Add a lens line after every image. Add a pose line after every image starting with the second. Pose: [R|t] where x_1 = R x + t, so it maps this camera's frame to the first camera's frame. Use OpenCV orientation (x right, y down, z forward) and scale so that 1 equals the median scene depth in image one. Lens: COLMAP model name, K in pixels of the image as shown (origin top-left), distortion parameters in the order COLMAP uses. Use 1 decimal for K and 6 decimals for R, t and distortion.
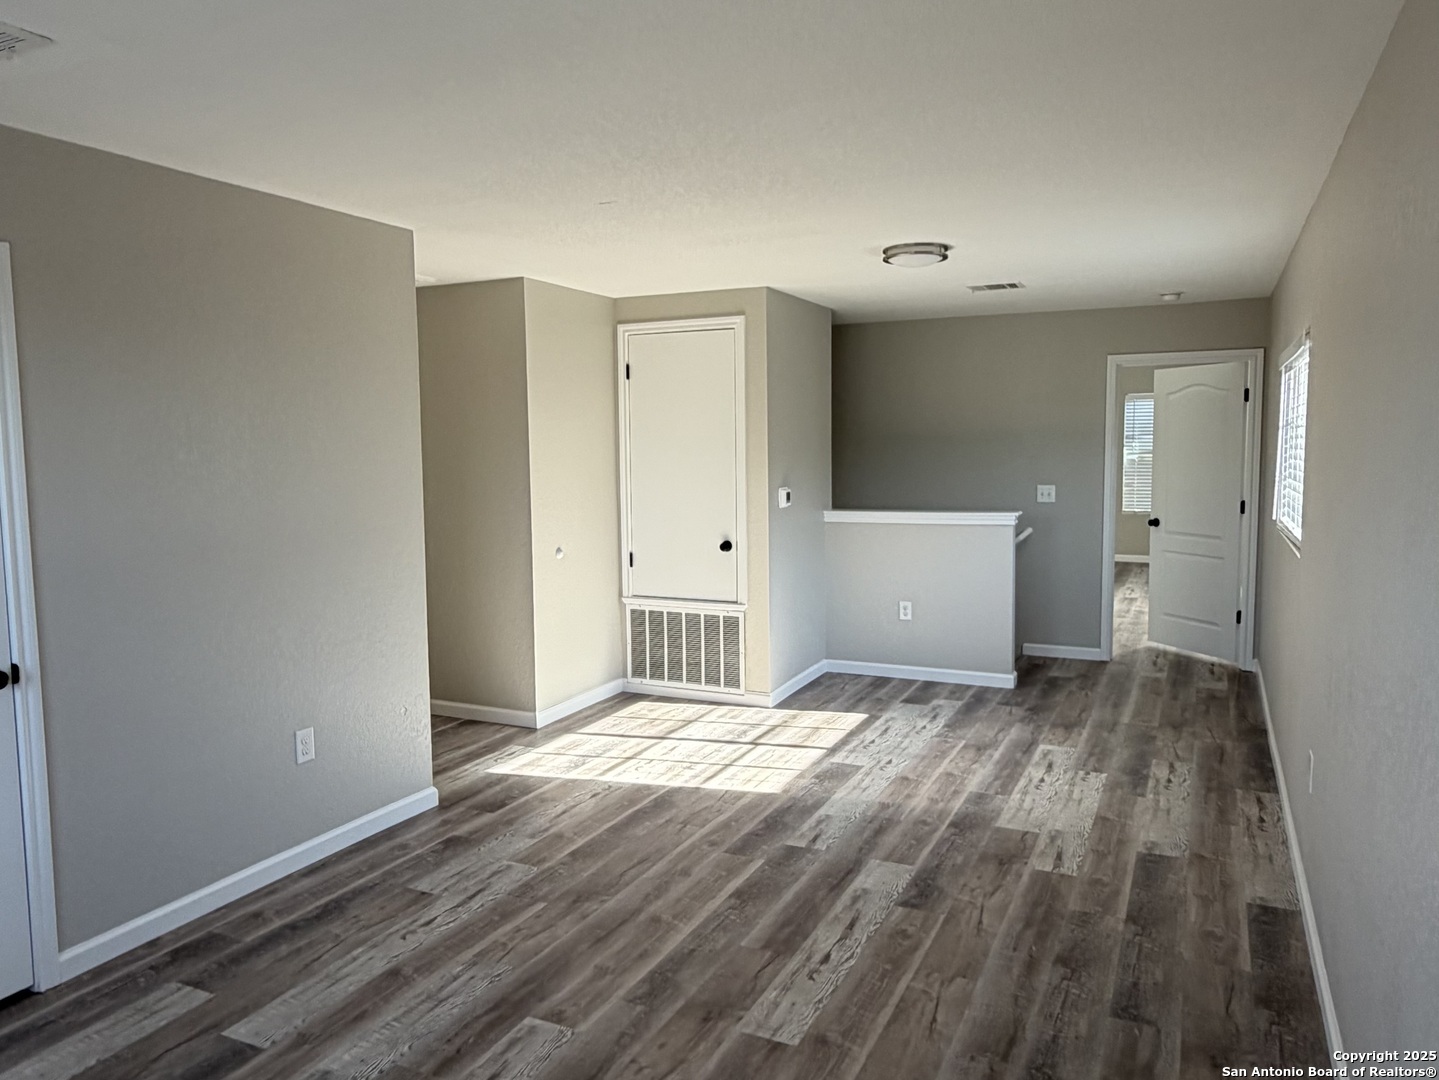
lens RADIAL K [[1023.2, 0, 721.4], [0, 1023.2, 544.9], [0, 0, 1]] dist [-0.000794, 0.000060]
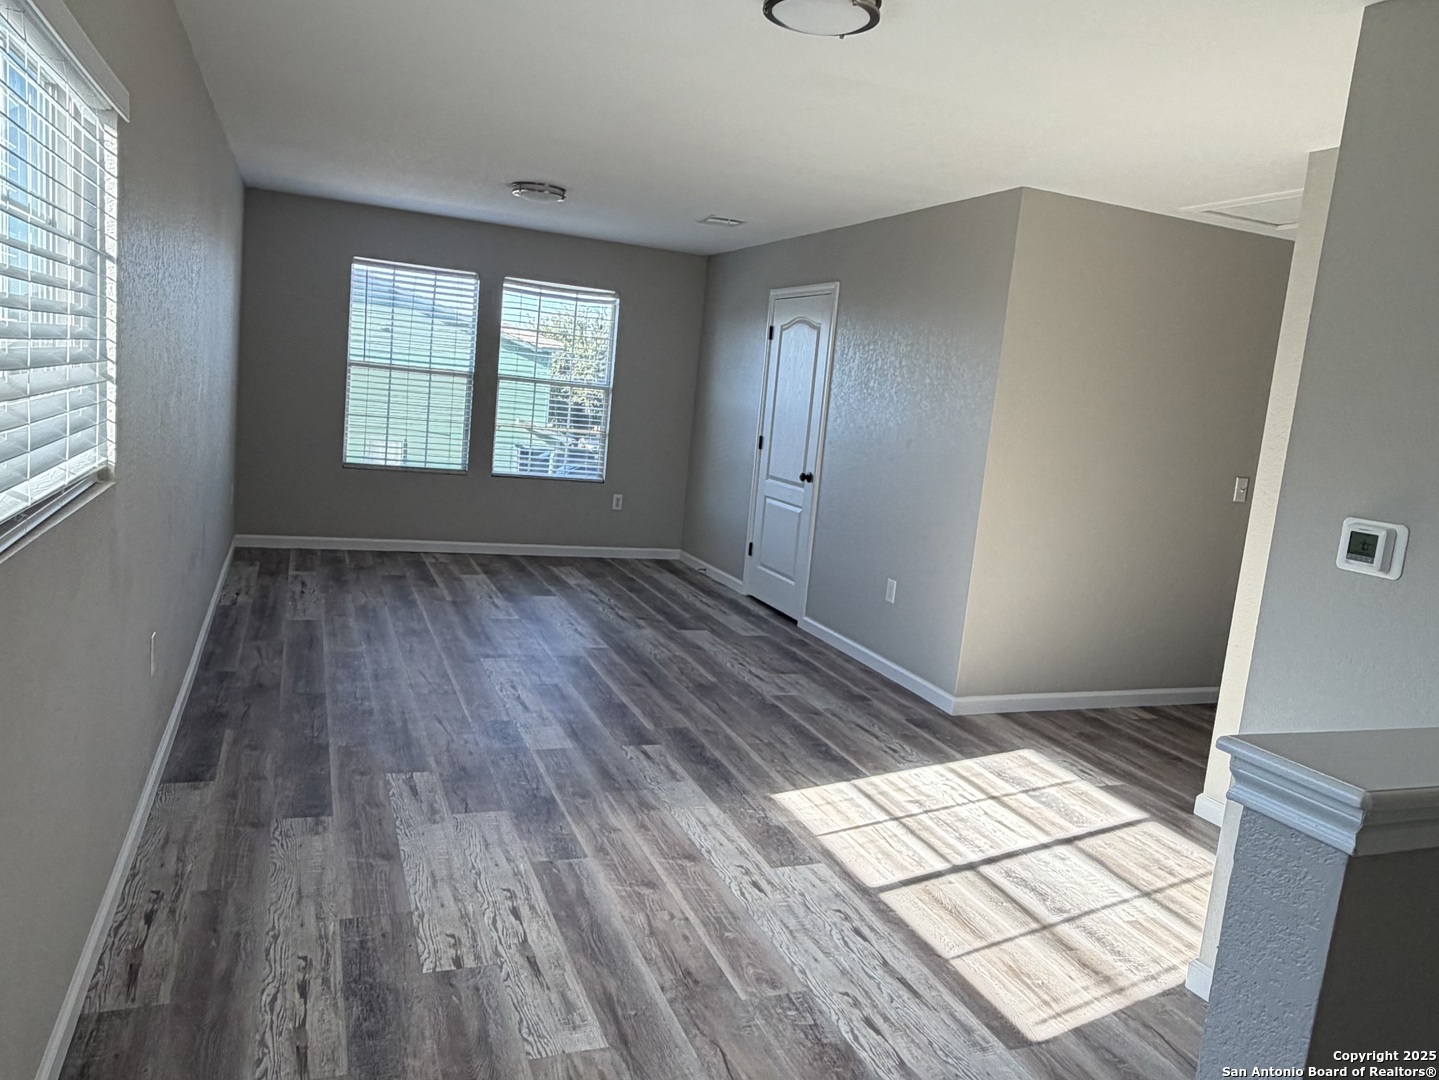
lens RADIAL K [[1023.2, 0, 728.1], [0, 1023.2, 537.8], [0, 0, 1]] dist [-0.000794, 0.000060]
pose [[-0.673666, 0.054511, -0.737023, 0.667719], [-0.161081, 0.962469, 0.218419, -0.127998], [0.721268, 0.265862, -0.639602, 1.439381]]
